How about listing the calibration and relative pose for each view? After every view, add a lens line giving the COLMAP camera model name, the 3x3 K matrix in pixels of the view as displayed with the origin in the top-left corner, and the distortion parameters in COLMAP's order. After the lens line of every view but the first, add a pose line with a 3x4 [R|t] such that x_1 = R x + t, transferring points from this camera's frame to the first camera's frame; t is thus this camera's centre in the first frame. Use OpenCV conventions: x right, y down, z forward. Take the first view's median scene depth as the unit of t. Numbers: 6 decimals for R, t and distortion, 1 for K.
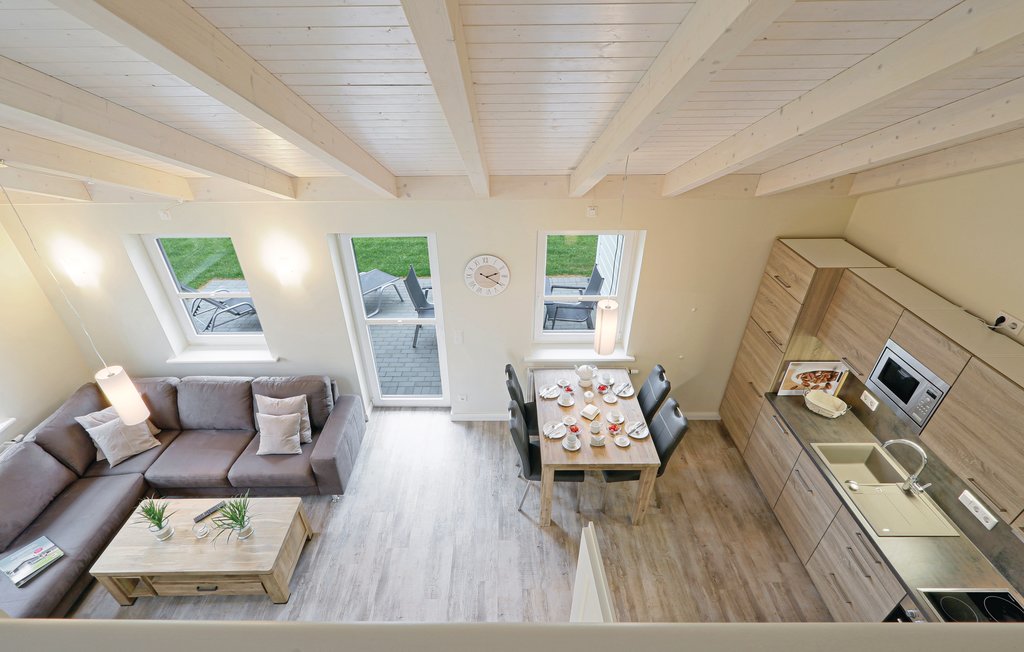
lens RADIAL K [[468.4, 0, 502.9], [0, 468.4, 338.7], [0, 0, 1]] dist [0.003547, -0.000029]
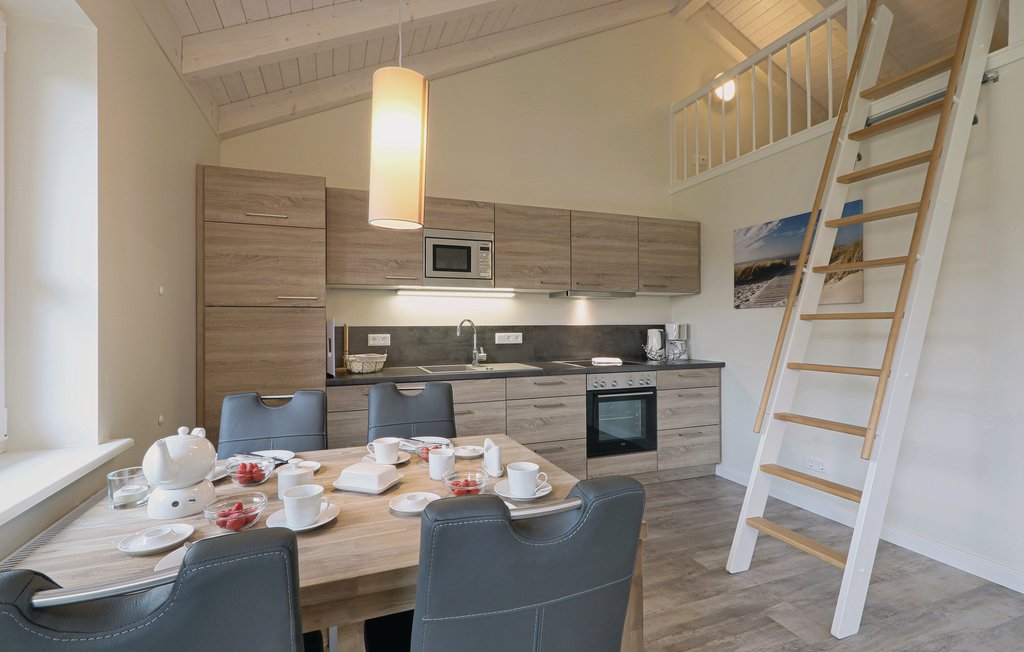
lens RADIAL K [[463.0, 0, 513.0], [0, 463.0, 320.1], [0, 0, 1]] dist [0.000051, -0.000043]
pose [[-0.351802, 0.015868, 0.935940, -0.142905], [0.523205, 0.832425, 0.182550, 0.064169], [-0.776203, 0.553910, -0.301151, 0.964898]]
